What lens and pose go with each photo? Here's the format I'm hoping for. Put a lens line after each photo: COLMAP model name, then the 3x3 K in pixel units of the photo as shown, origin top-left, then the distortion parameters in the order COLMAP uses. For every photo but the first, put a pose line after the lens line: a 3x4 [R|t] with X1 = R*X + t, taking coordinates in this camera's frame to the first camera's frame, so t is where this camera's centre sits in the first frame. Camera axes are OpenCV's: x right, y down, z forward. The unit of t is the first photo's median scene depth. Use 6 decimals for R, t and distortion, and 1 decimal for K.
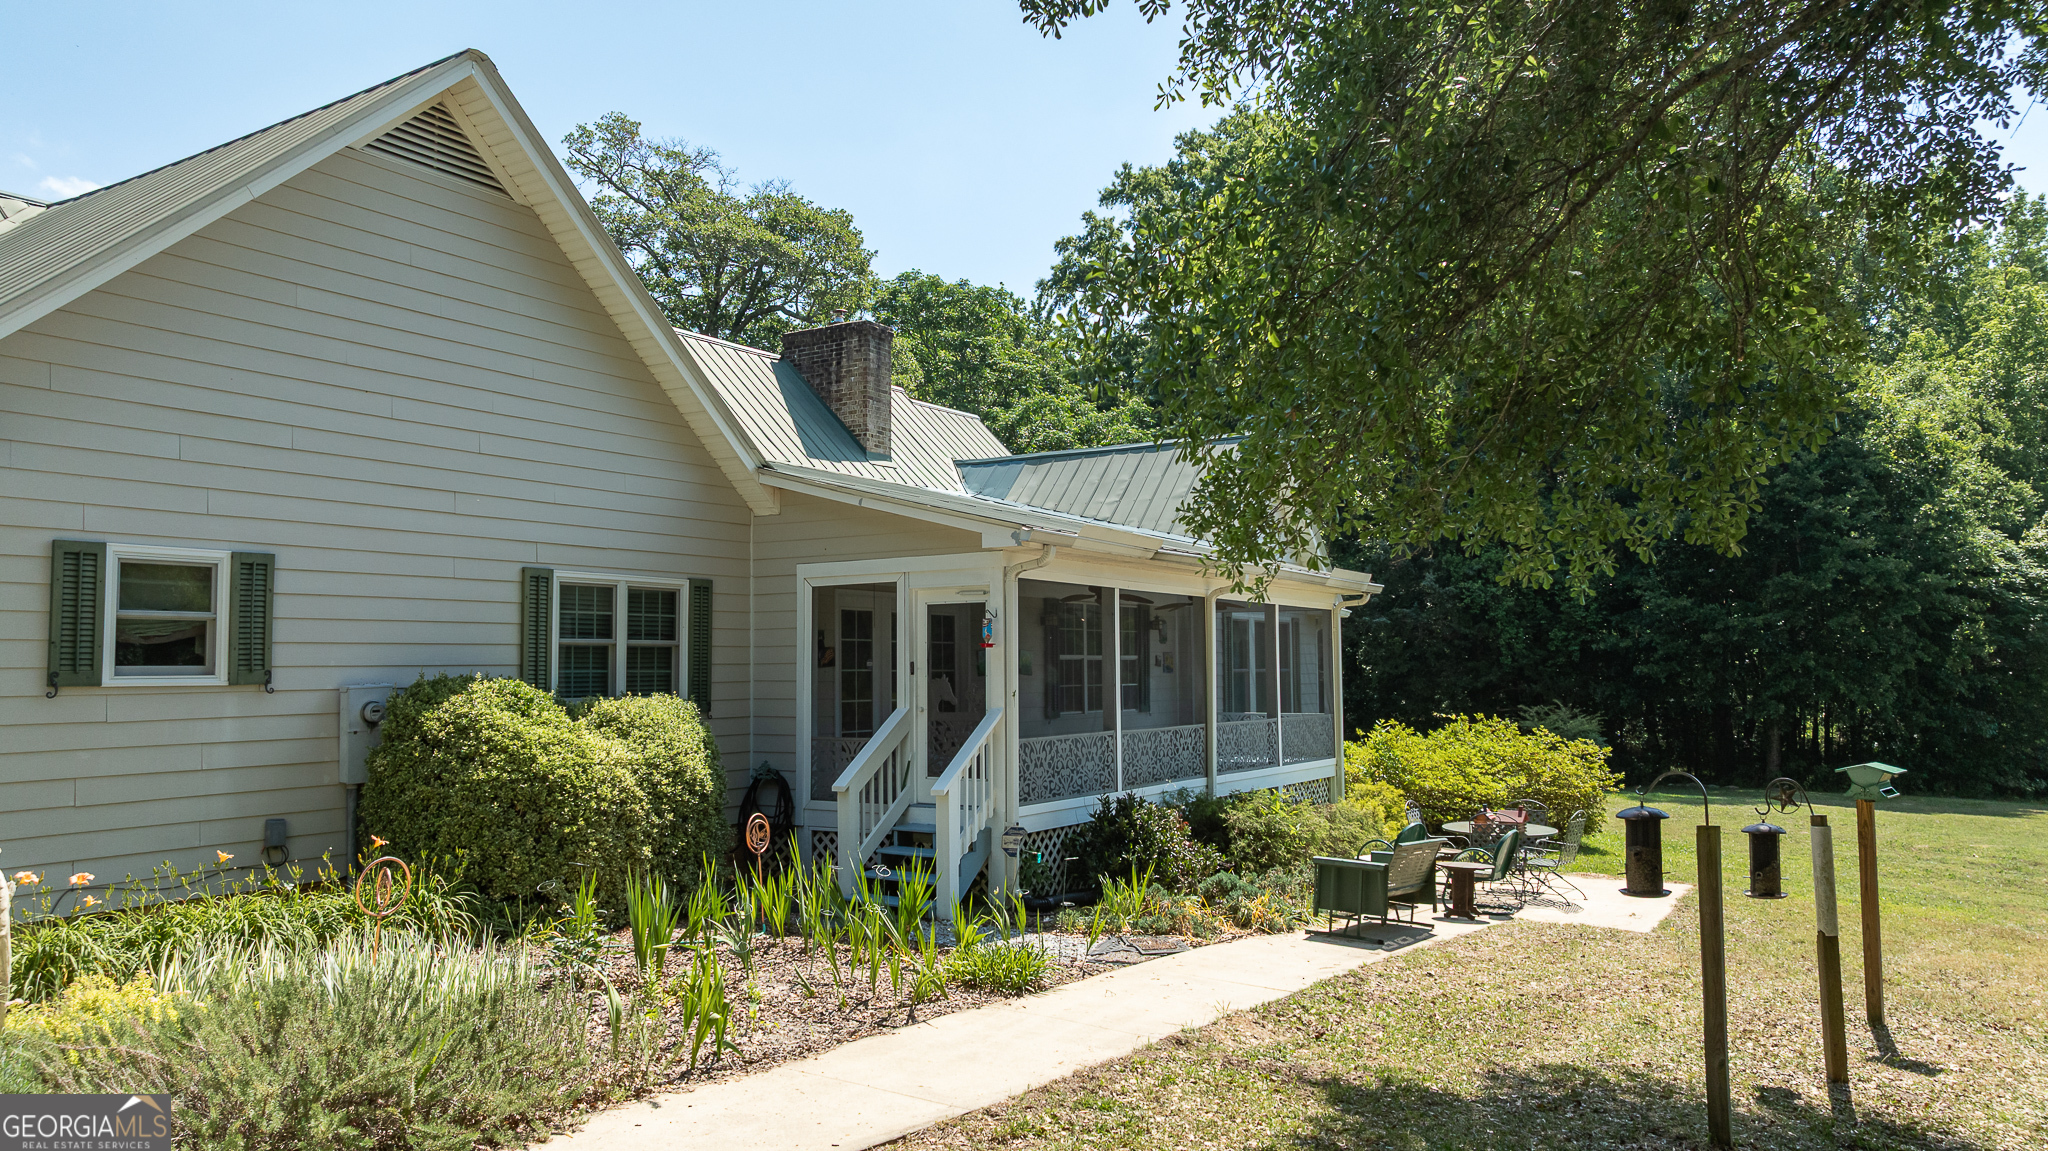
lens RADIAL K [[1441.0, 0, 1018.5], [0, 1441.0, 578.1], [0, 0, 1]] dist [-0.034197, 0.032262]
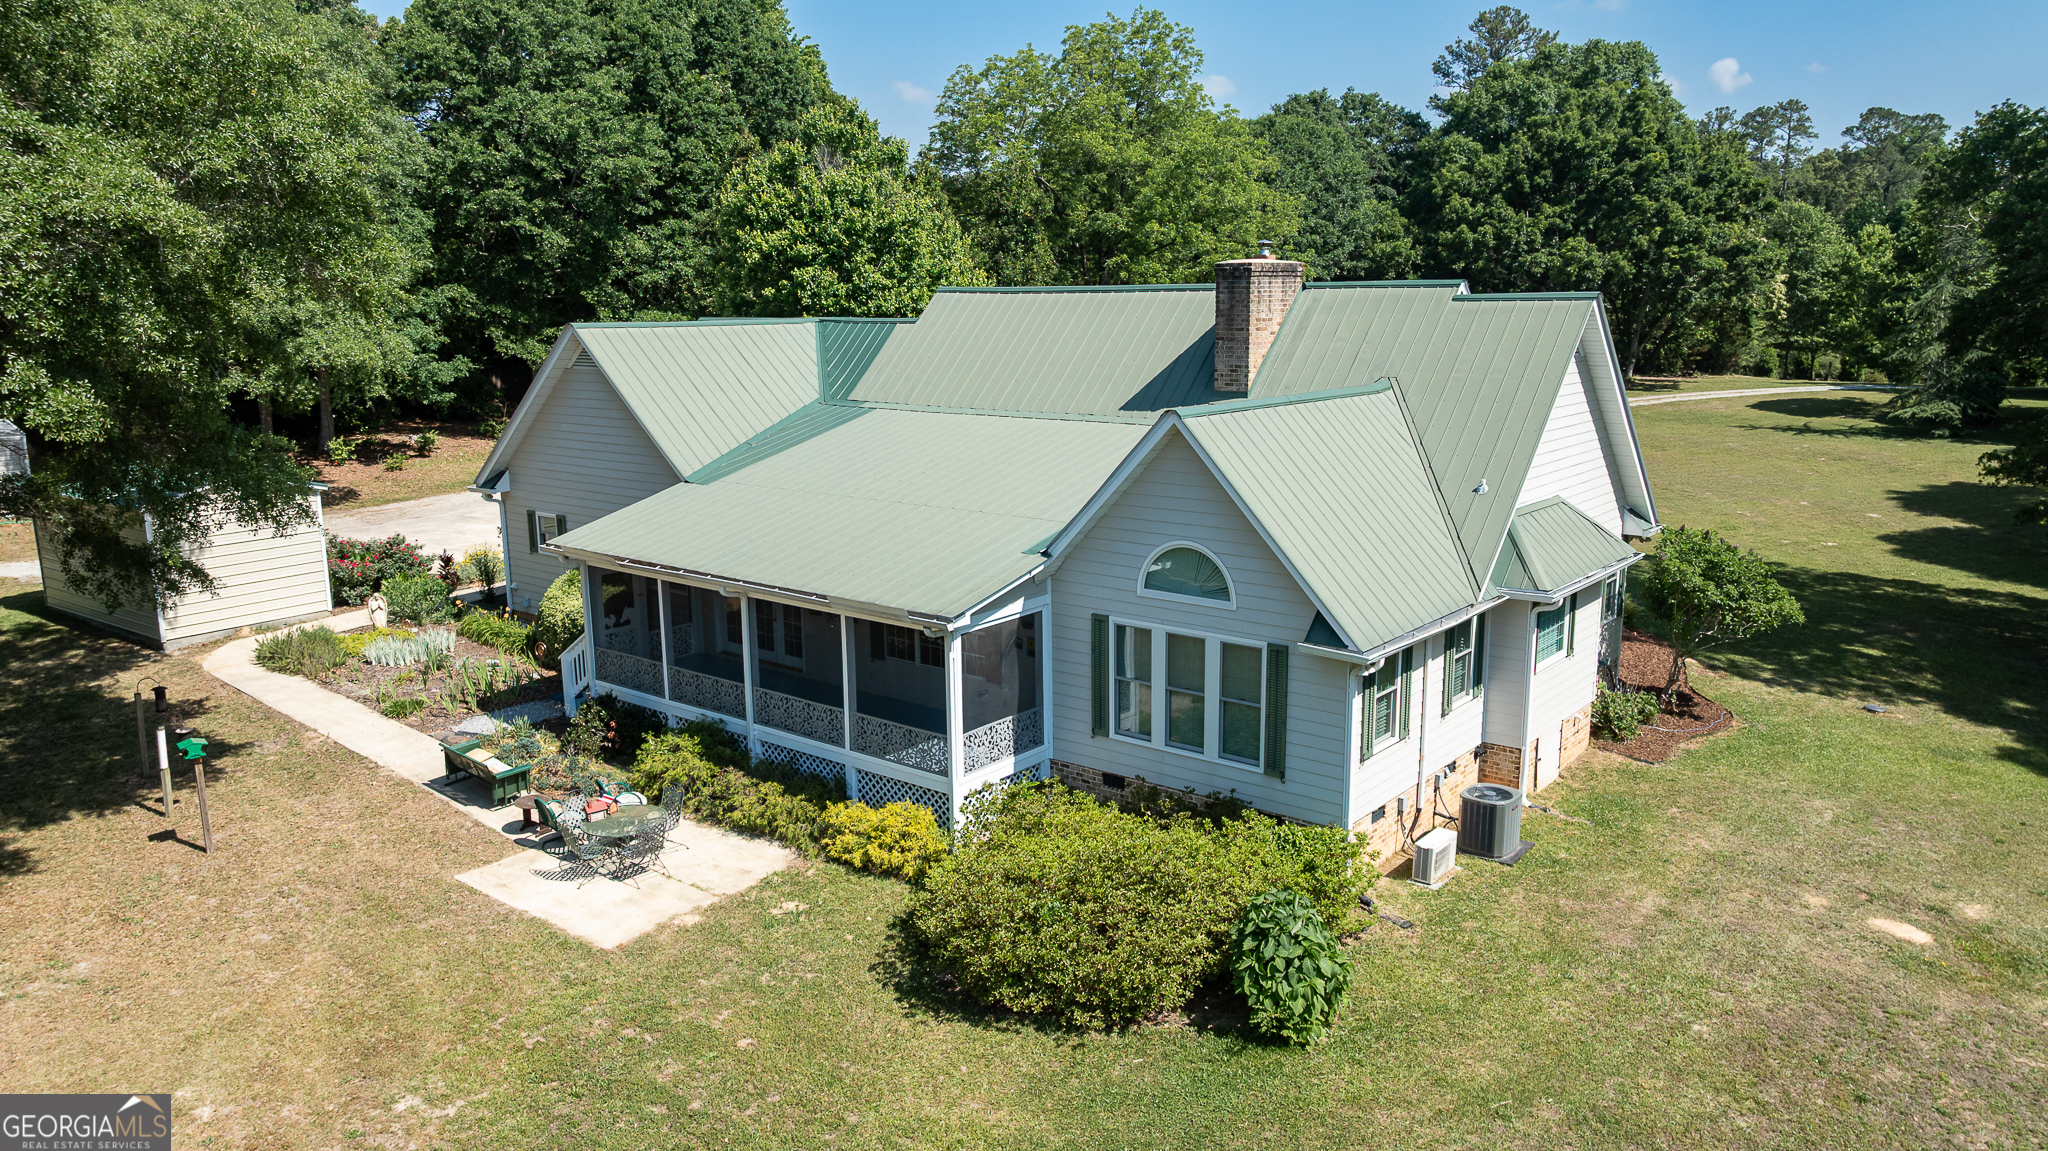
lens RADIAL K [[1441.0, 0, 1029.0], [0, 1441.0, 568.9], [0, 0, 1]] dist [-0.034197, 0.032262]
pose [[-0.128252, 0.199998, -0.971366, 0.571300], [0.076267, 0.978543, 0.191406, -0.101748], [0.988805, -0.049535, -0.140754, 0.592770]]
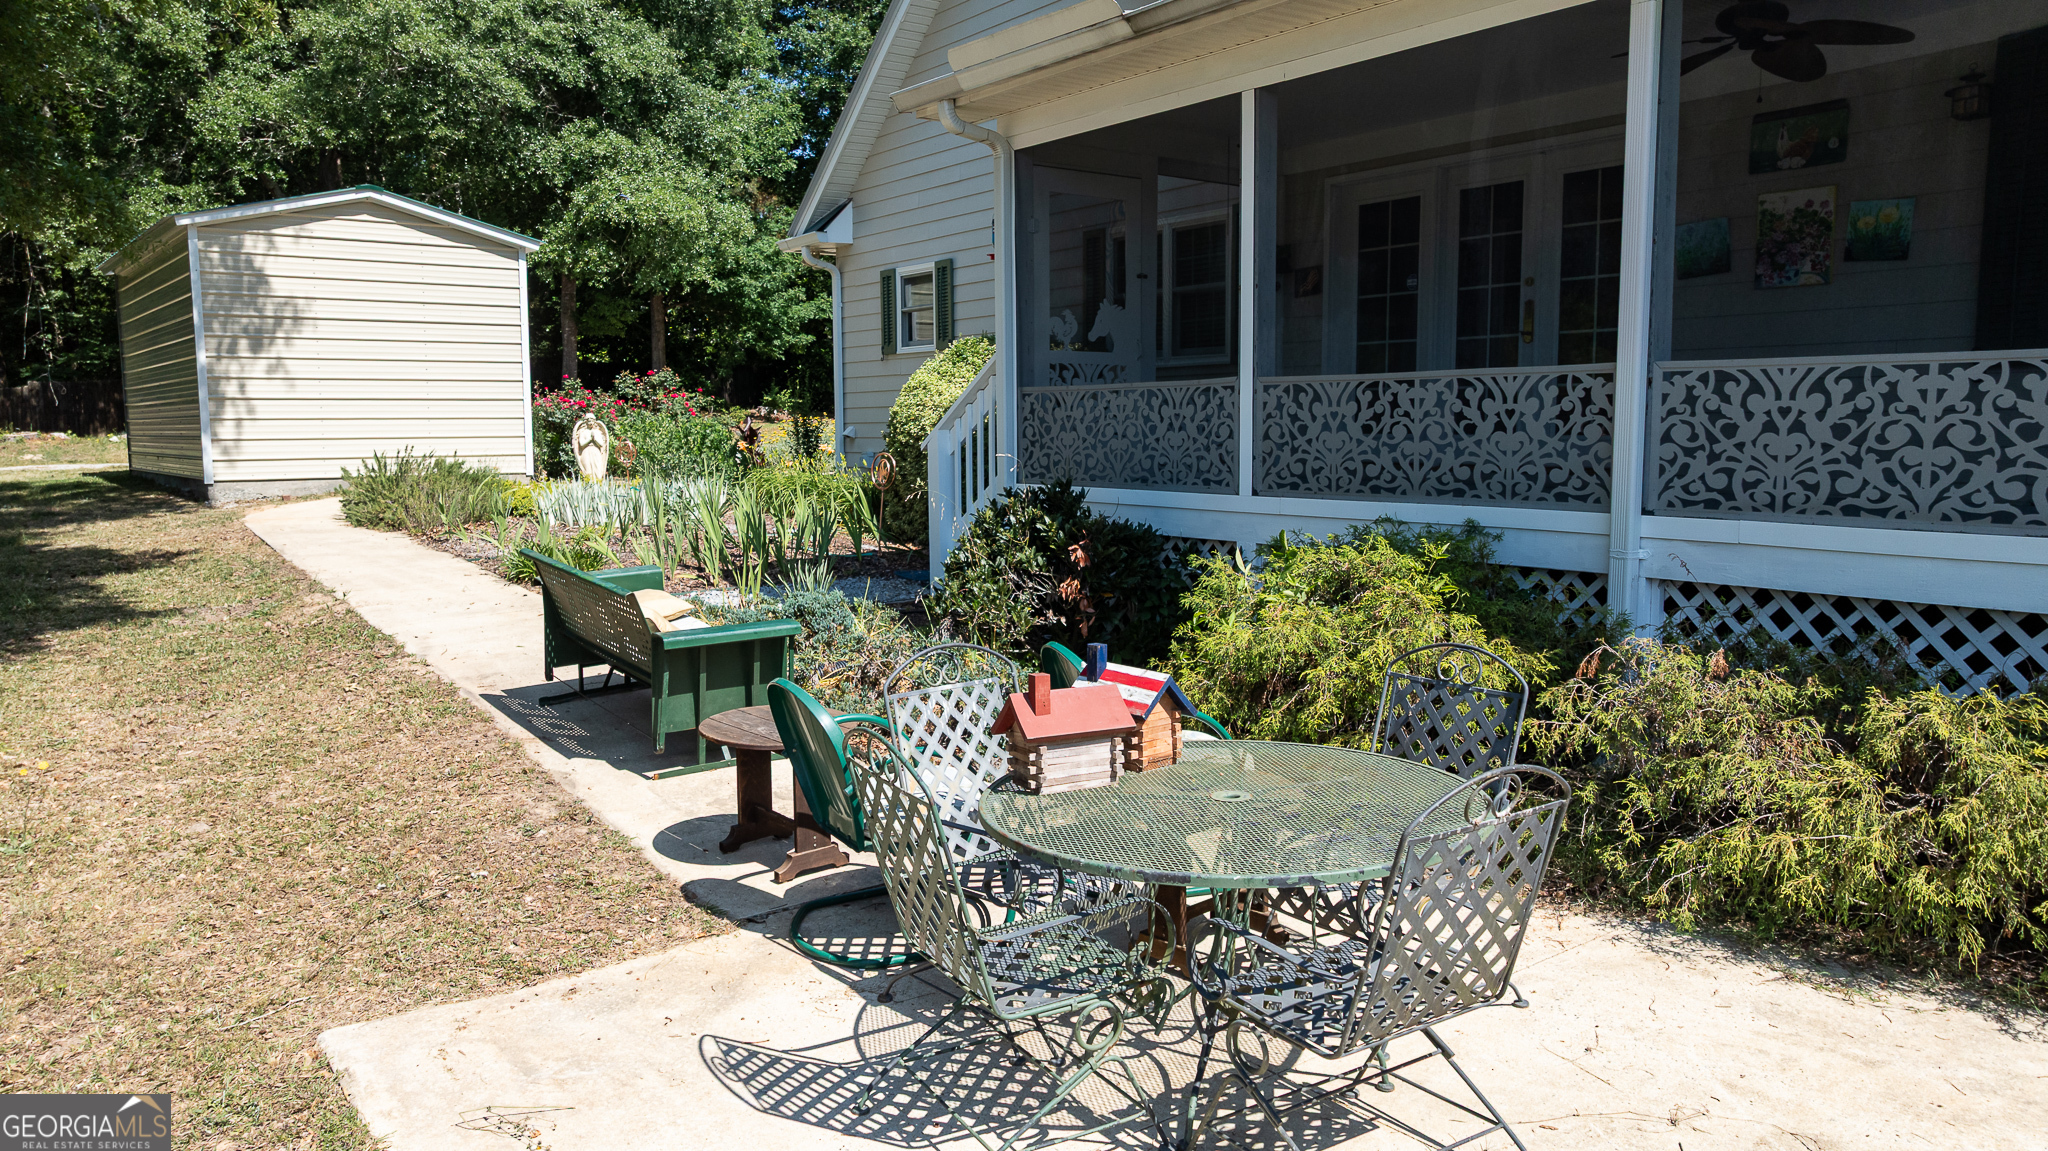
lens RADIAL K [[1441.0, 0, 1030.8], [0, 1441.0, 577.5], [0, 0, 1]] dist [-0.034197, 0.032262]
pose [[-0.369615, 0.104891, -0.923246, 0.206850], [0.066022, 0.994061, 0.086505, 0.045807], [0.926836, -0.028981, -0.374345, 0.402122]]
